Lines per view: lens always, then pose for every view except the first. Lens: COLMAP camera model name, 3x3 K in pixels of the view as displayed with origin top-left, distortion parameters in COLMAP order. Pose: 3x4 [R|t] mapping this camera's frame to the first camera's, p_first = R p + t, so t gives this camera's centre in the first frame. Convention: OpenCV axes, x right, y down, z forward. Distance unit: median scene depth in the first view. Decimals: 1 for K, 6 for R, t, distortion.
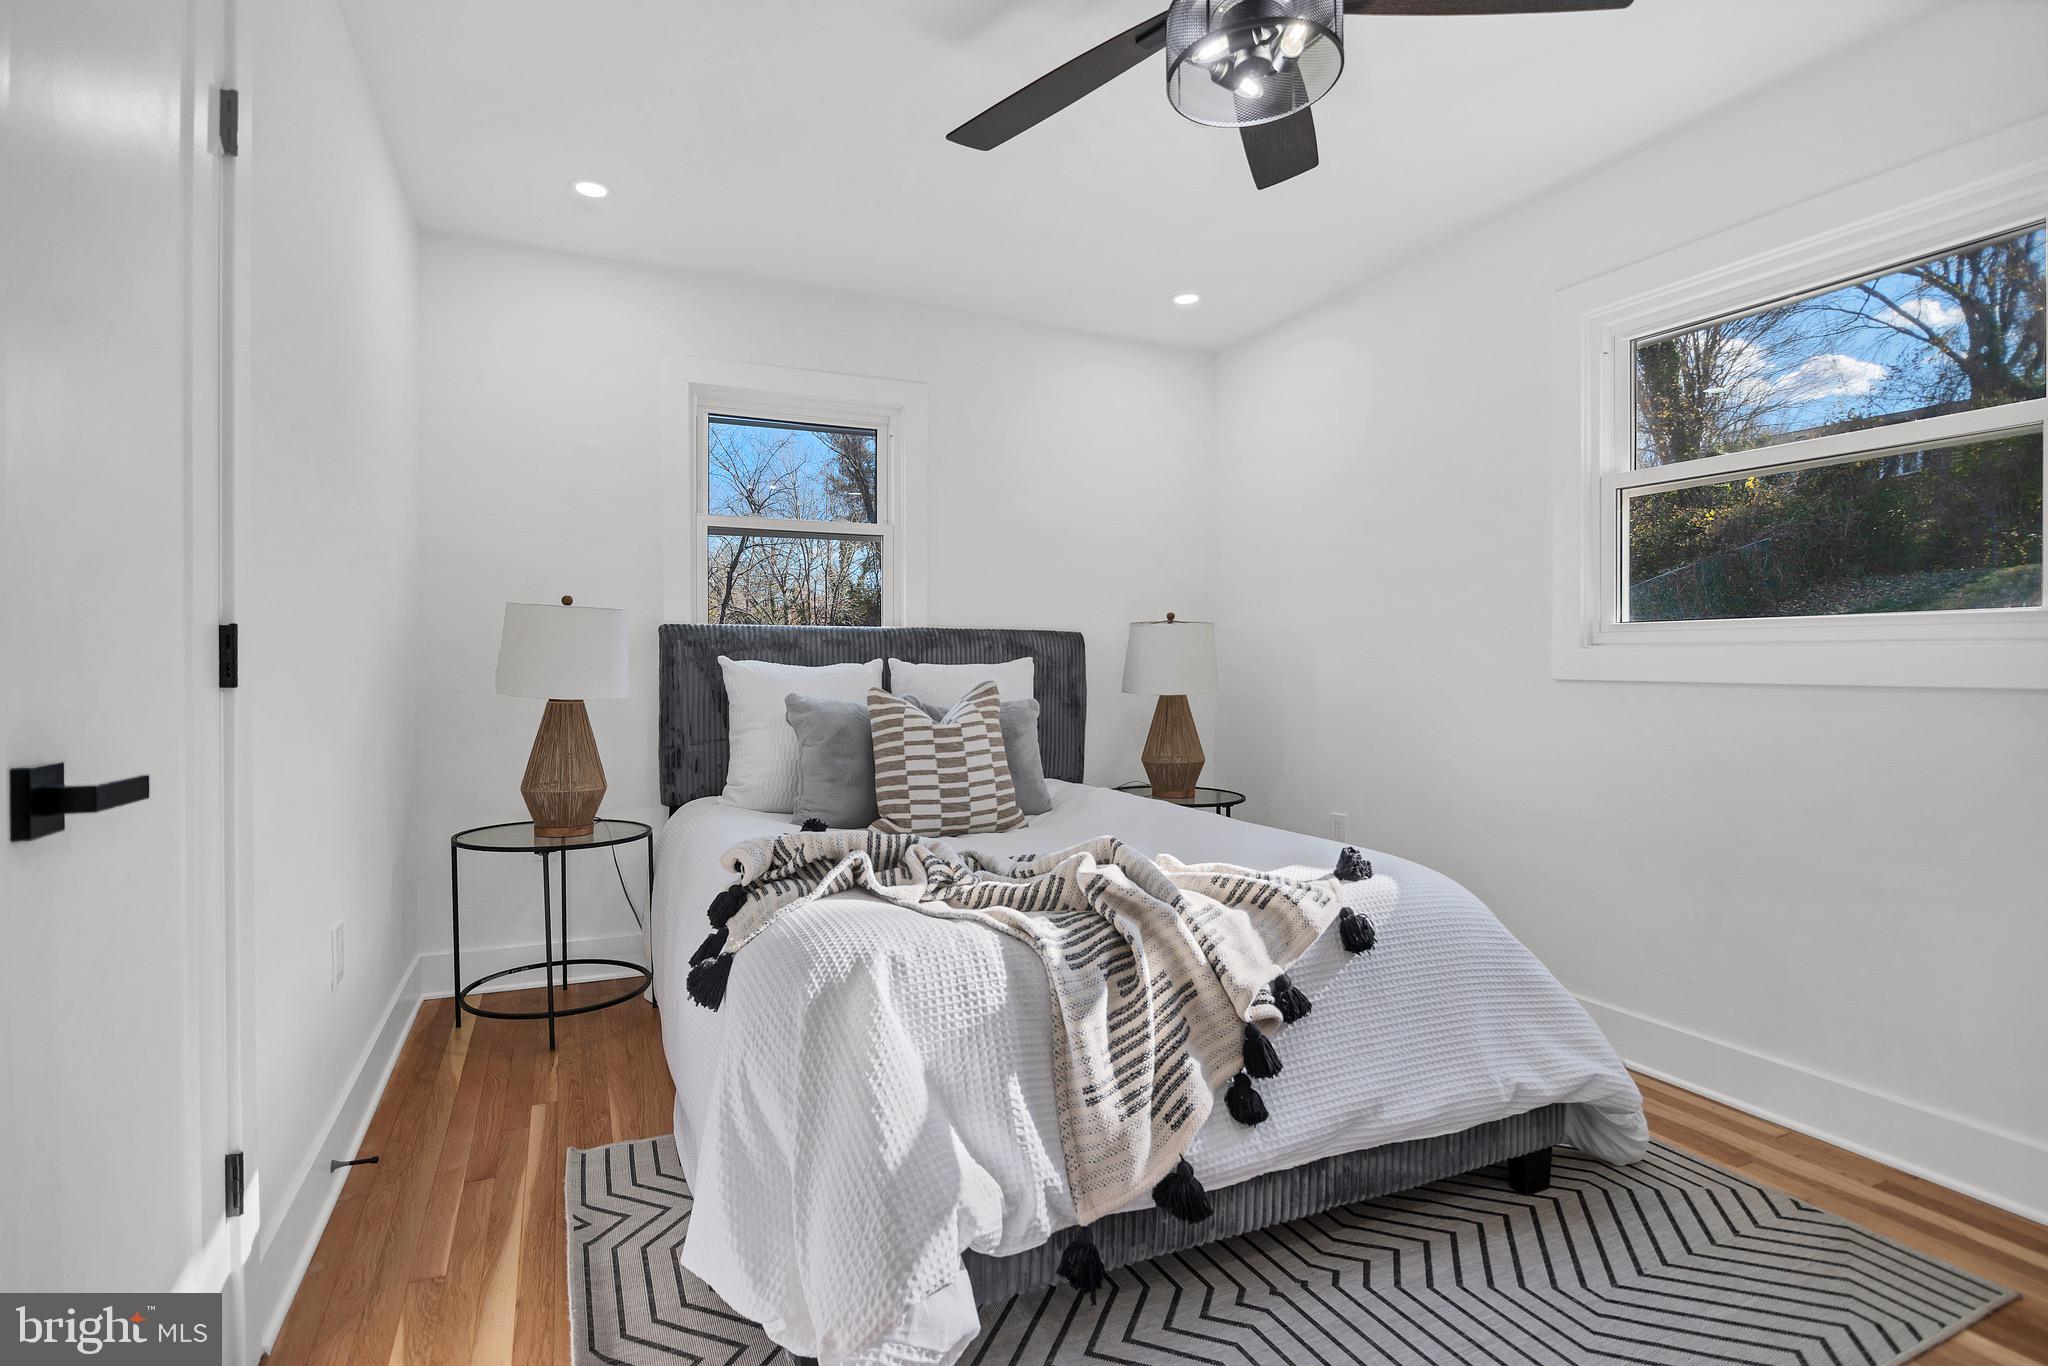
lens RADIAL K [[961.0, 0, 1024.0], [0, 961.0, 676.3], [0, 0, 1]] dist [-0.014124, -0.000825]
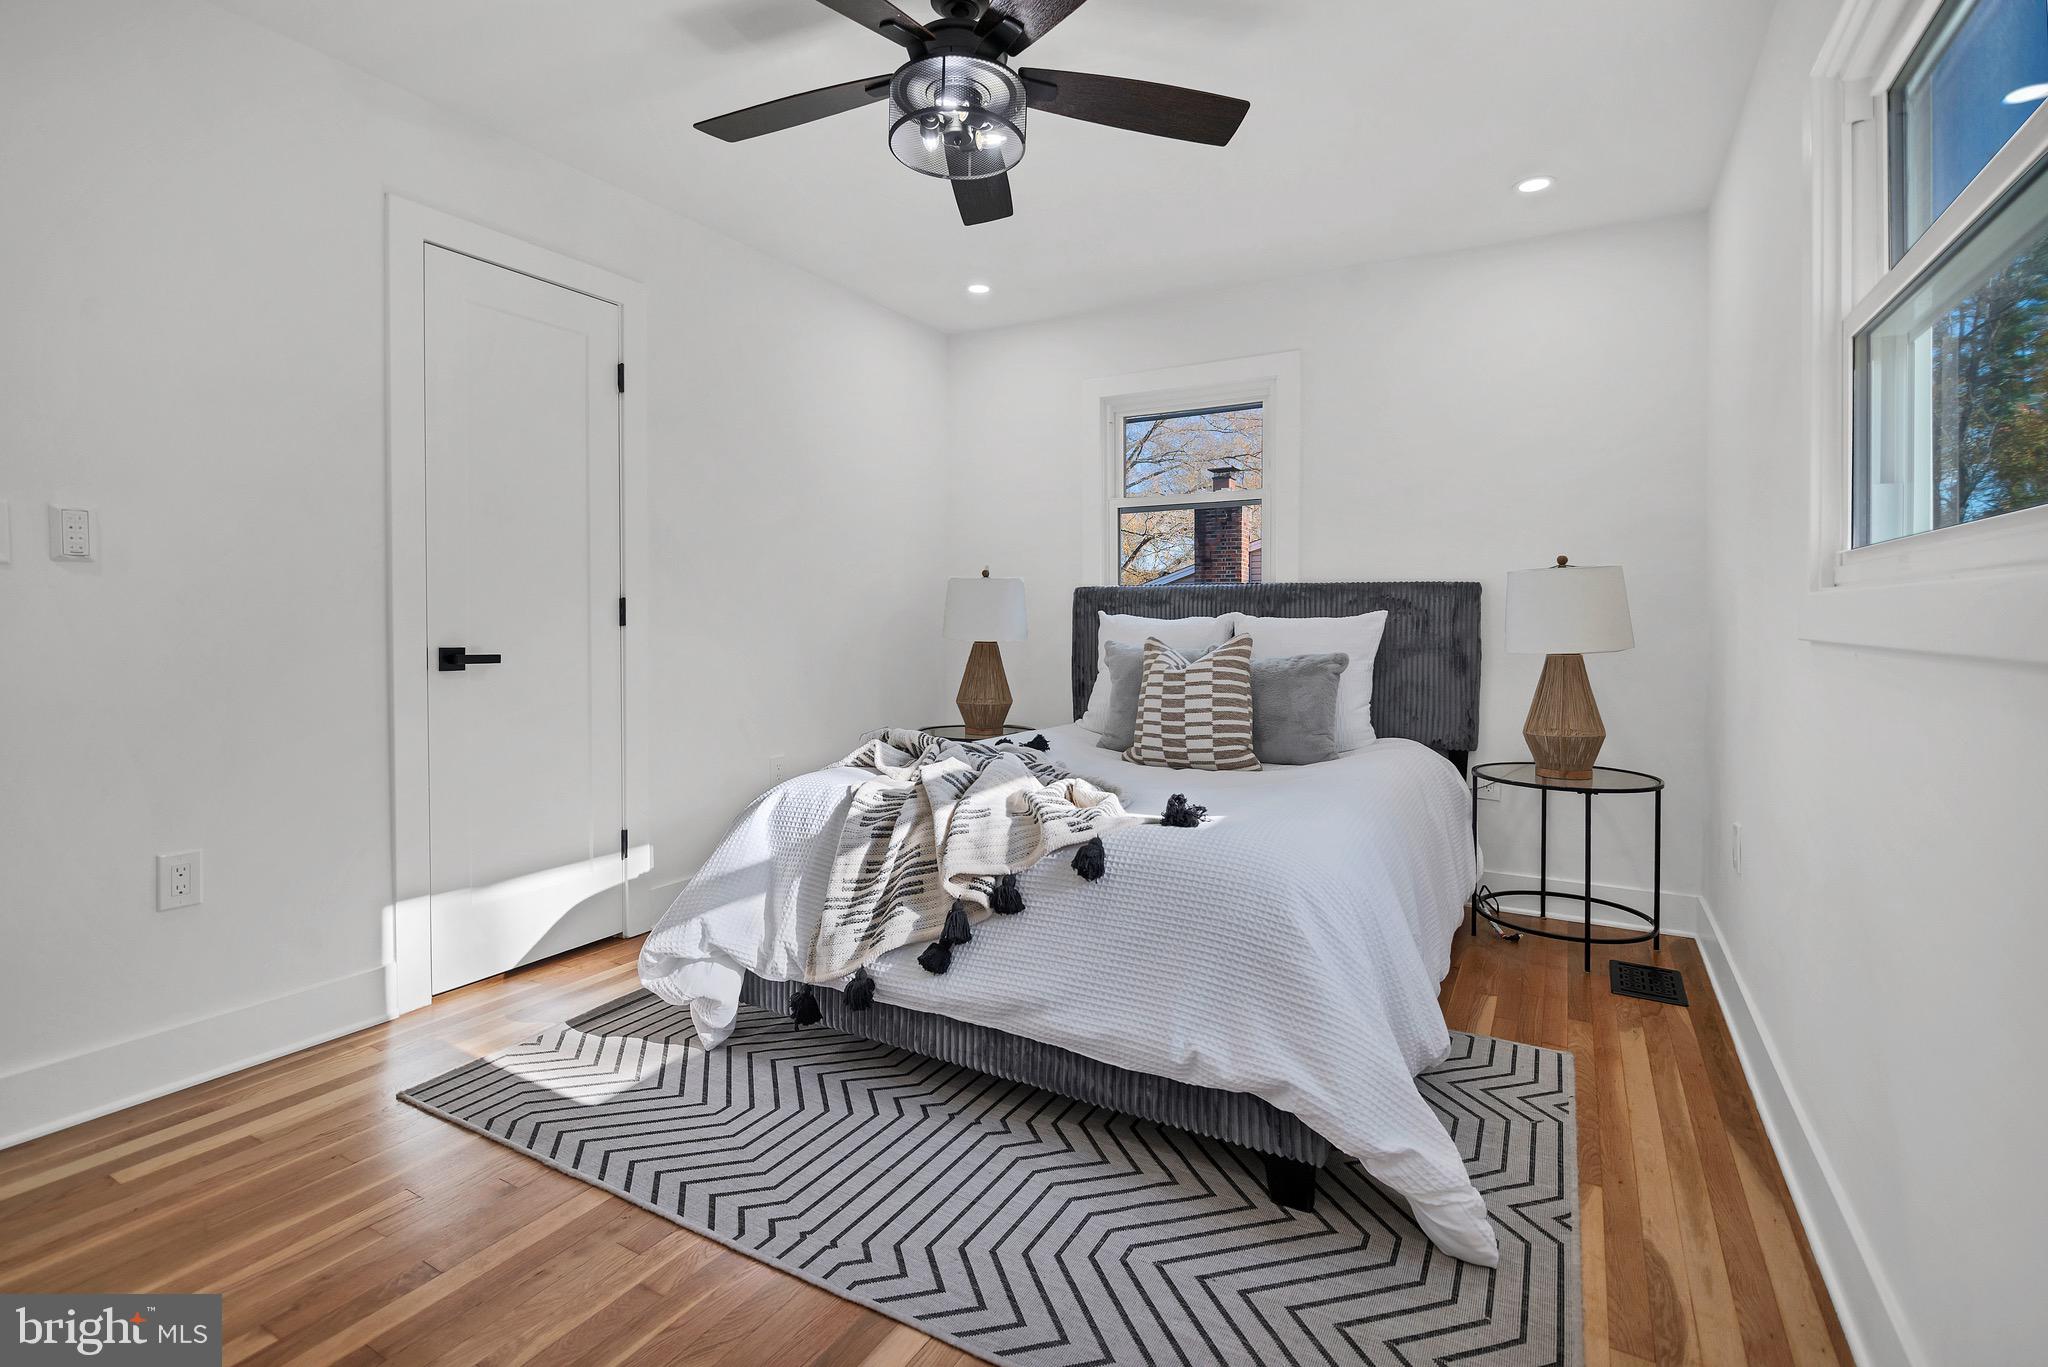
lens RADIAL K [[966.4, 0, 1041.7], [0, 966.4, 646.8], [0, 0, 1]] dist [-0.026167, -0.000162]
pose [[0.599928, 0.021100, -0.799776, 1.035188], [-0.011443, 0.999776, 0.017793, 0.006198], [0.799972, -0.001522, 0.600035, 0.264766]]
